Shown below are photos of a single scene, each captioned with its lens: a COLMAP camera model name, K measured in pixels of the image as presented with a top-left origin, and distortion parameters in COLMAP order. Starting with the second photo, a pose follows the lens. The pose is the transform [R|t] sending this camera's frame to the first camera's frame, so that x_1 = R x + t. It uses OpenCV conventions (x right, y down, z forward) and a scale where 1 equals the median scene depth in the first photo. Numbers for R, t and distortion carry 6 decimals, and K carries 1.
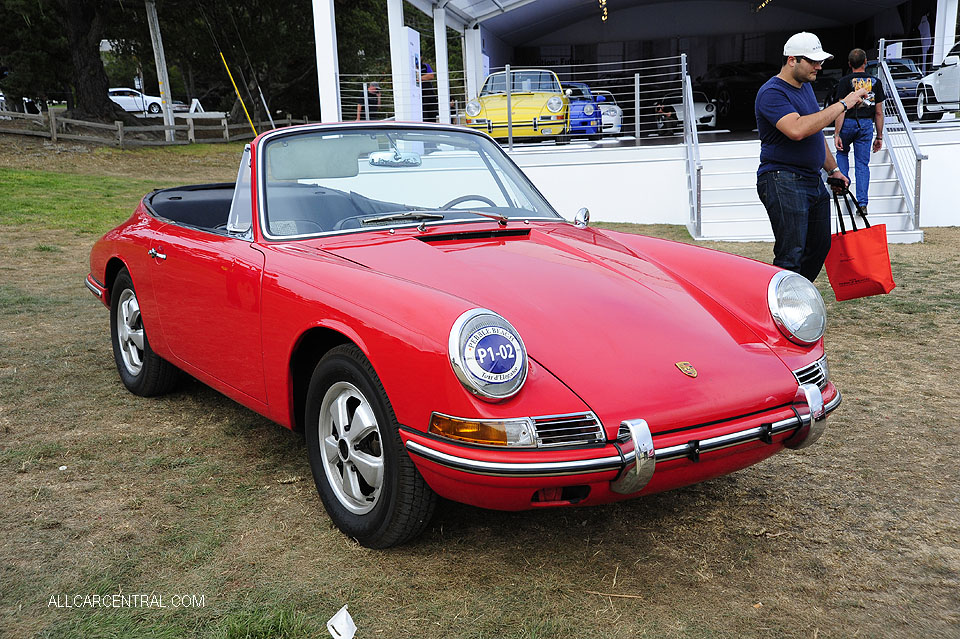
lens RADIAL K [[1061.1, 0, 487.2], [0, 1061.1, 320.2], [0, 0, 1]] dist [0.148995, 0.000000]
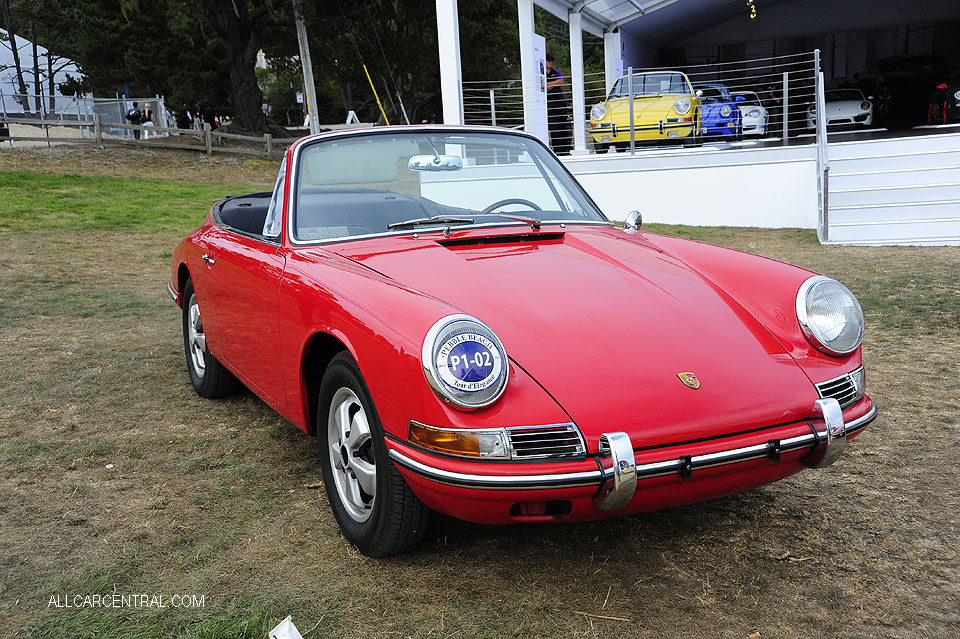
lens RADIAL K [[1061.1, 0, 484.7], [0, 1061.1, 322.3], [0, 0, 1]] dist [0.148995, 0.000000]
pose [[0.990308, 0.007888, -0.138662, 0.104769], [-0.008409, 0.999960, -0.003174, -0.000691], [0.138632, 0.004309, 0.990335, 0.029663]]
